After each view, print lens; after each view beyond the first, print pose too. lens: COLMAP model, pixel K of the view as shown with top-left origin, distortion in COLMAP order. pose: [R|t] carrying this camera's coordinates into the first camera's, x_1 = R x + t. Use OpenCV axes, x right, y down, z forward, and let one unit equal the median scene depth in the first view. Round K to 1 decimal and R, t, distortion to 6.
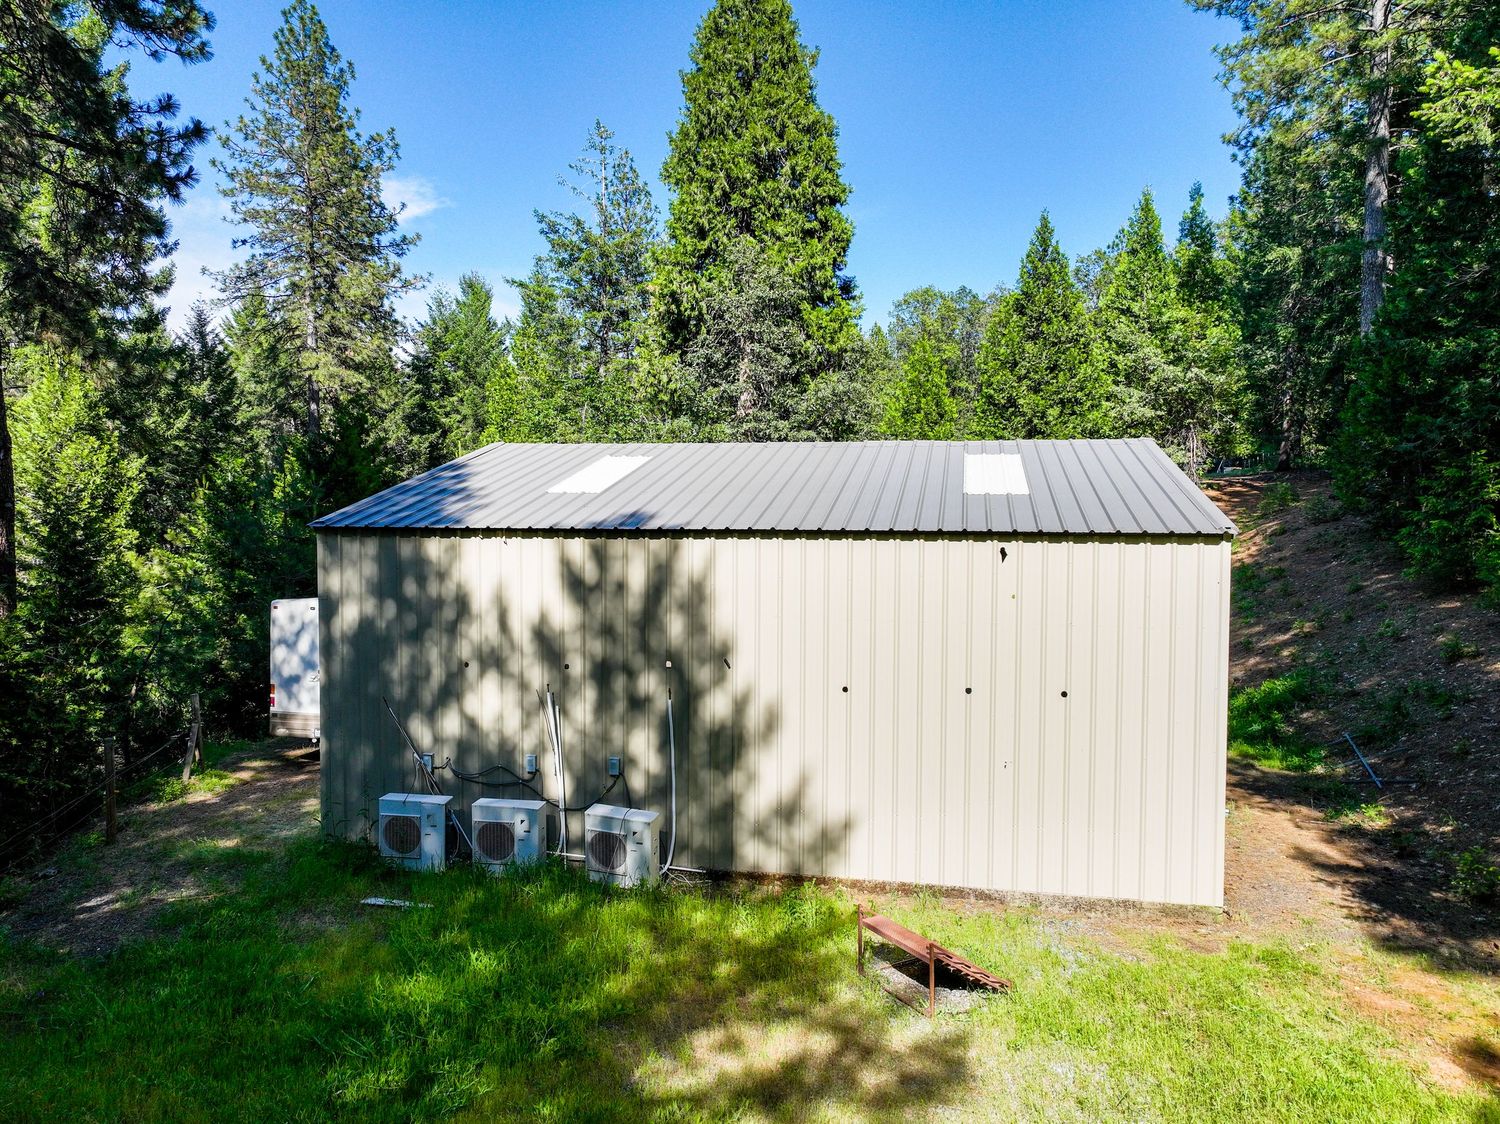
lens RADIAL K [[1055.3, 0, 747.9], [0, 1055.3, 562.7], [0, 0, 1]] dist [-0.010748, 0.021488]
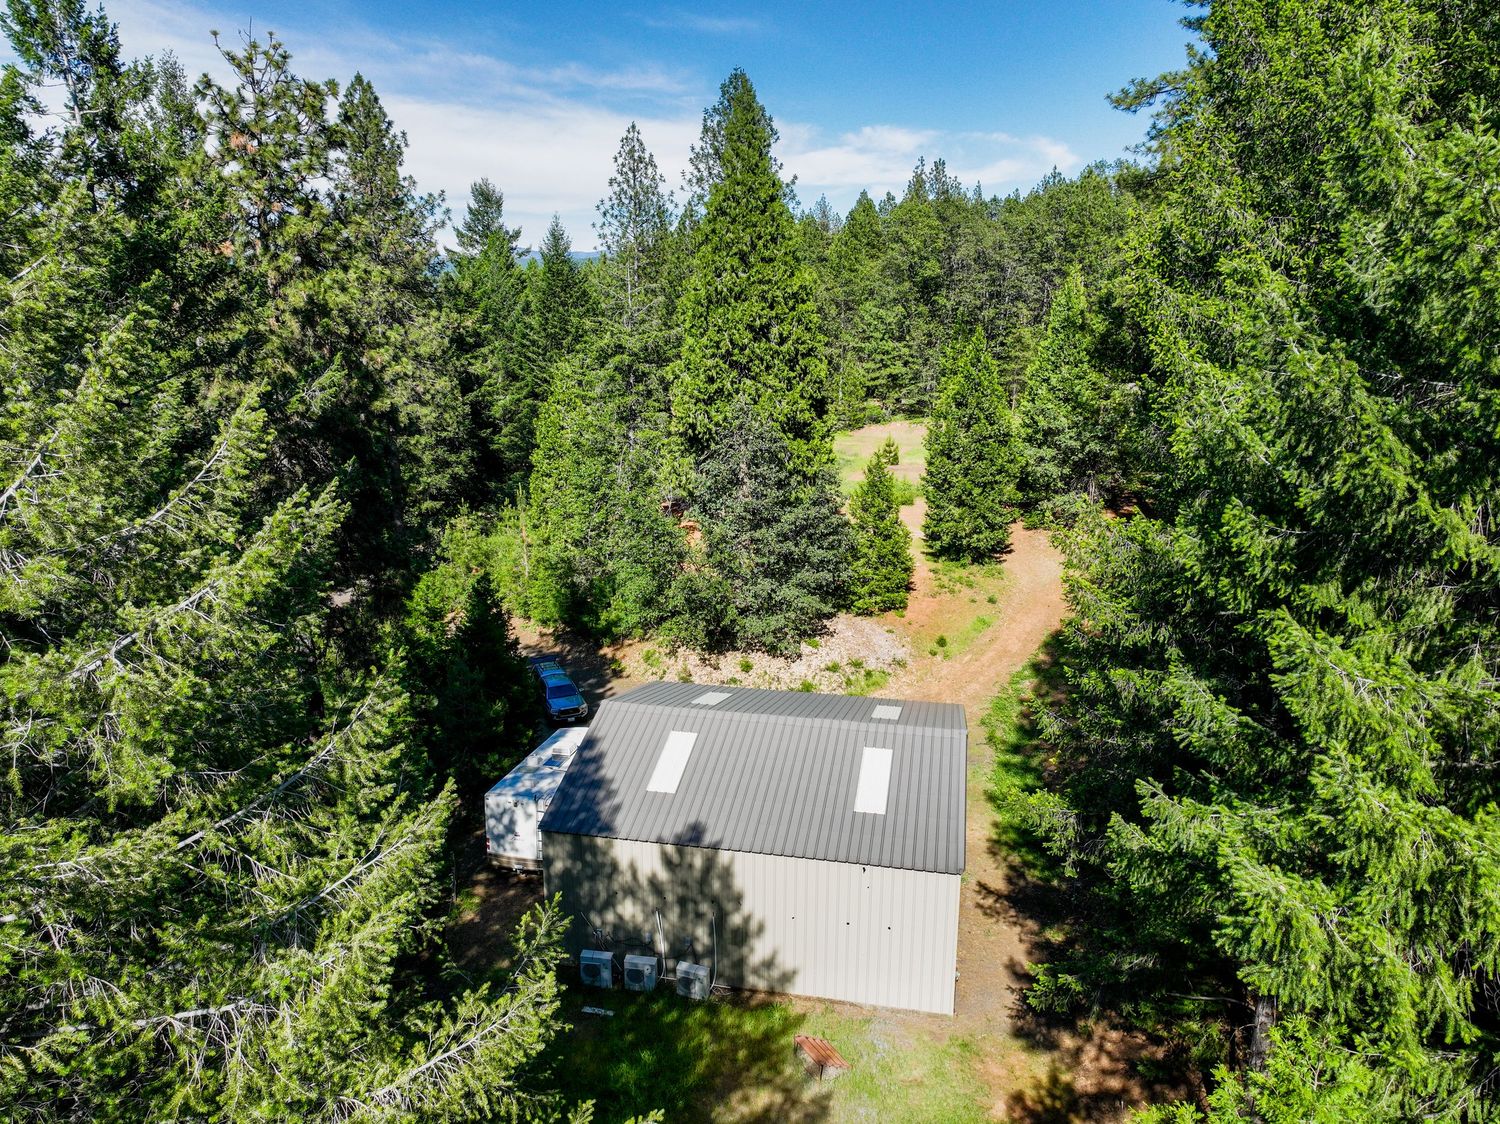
lens RADIAL K [[1055.3, 0, 747.9], [0, 1055.3, 562.7], [0, 0, 1]] dist [-0.010748, 0.021488]
pose [[0.999989, -0.003284, 0.003462, -0.009228], [0.002500, 0.978522, 0.206129, -1.022084], [-0.004065, -0.206118, 0.978519, -0.970538]]
